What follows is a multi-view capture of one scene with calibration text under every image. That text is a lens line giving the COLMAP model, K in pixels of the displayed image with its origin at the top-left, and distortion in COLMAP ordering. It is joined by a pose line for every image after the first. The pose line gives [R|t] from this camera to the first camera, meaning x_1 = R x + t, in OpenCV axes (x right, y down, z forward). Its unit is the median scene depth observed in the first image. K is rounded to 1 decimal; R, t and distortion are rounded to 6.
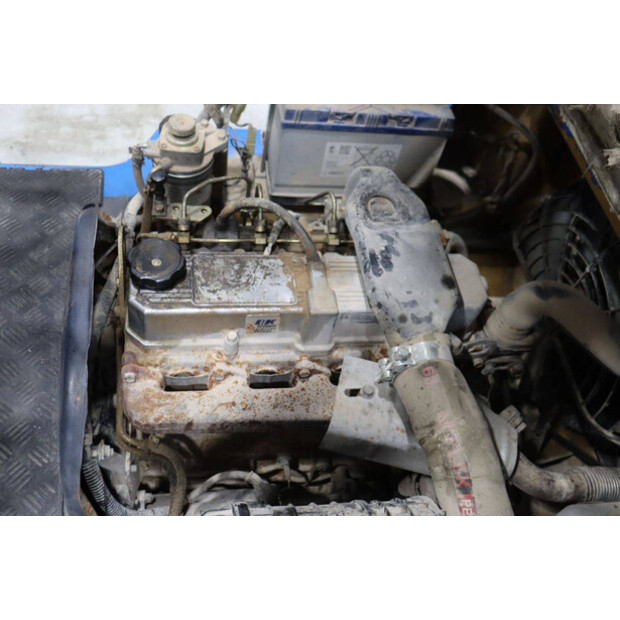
lens RADIAL K [[613.1, 0, 310.0], [0, 613.1, 310.0], [0, 0, 1]] dist [-0.073497, 0.020018]
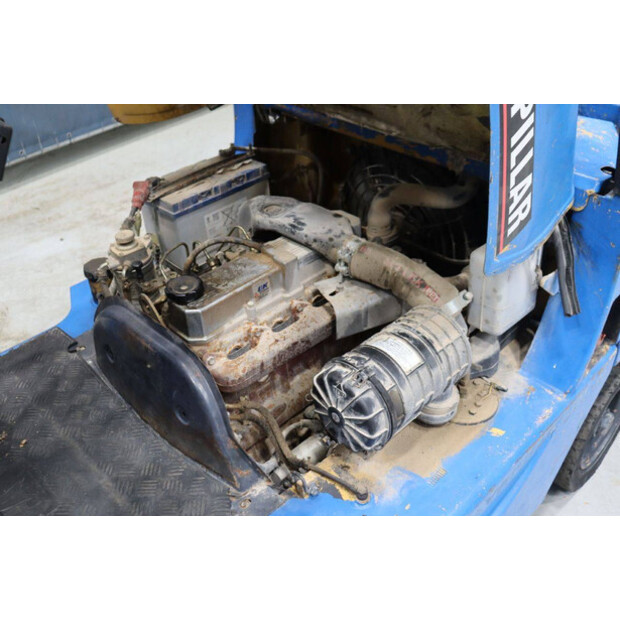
lens RADIAL K [[610.8, 0, 310.9], [0, 610.8, 294.2], [0, 0, 1]] dist [-0.054094, -0.005997]
pose [[0.784032, -0.510449, 0.353179, -0.509645], [0.588045, 0.792981, -0.159324, 0.336805], [-0.198738, 0.332600, 0.921890, -0.426113]]
